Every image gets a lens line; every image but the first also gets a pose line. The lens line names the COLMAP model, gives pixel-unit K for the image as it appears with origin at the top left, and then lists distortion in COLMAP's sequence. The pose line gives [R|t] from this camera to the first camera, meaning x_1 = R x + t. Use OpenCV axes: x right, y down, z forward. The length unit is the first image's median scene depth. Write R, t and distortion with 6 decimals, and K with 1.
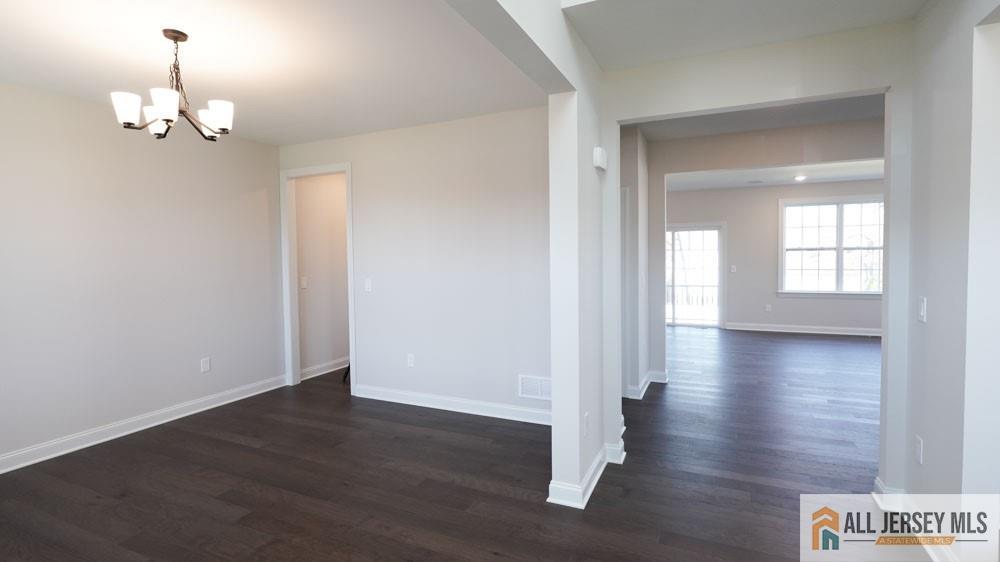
lens RADIAL K [[484.0, 0, 501.0], [0, 484.0, 280.7], [0, 0, 1]] dist [0.005744, 0.000468]
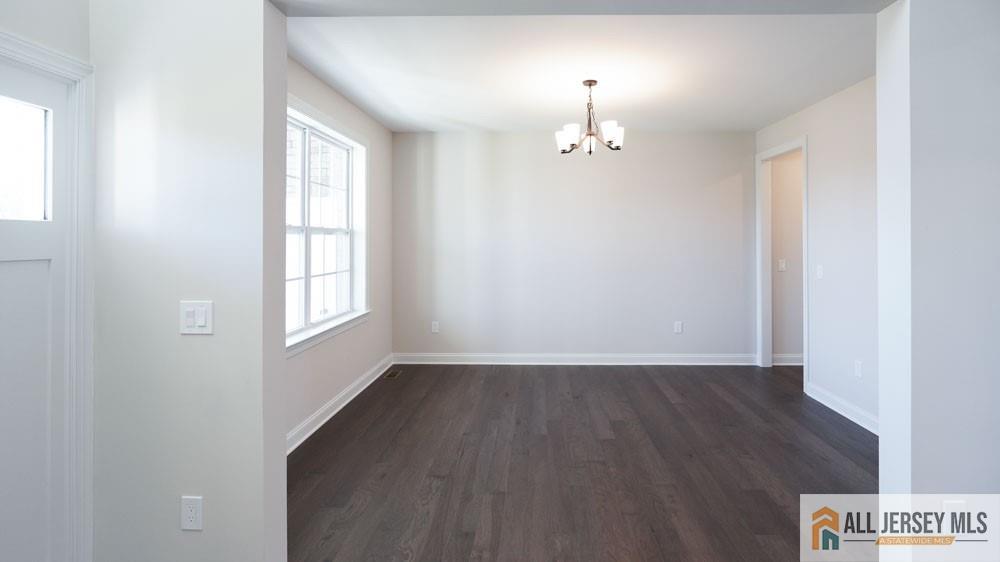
lens RADIAL K [[484.0, 0, 522.9], [0, 484.0, 237.9], [0, 0, 1]] dist [0.005744, 0.000468]
pose [[0.403435, 0.011093, -0.914941, 0.316790], [-0.064341, 0.997795, -0.016273, -0.001479], [0.912743, 0.065434, 0.403260, 0.151695]]
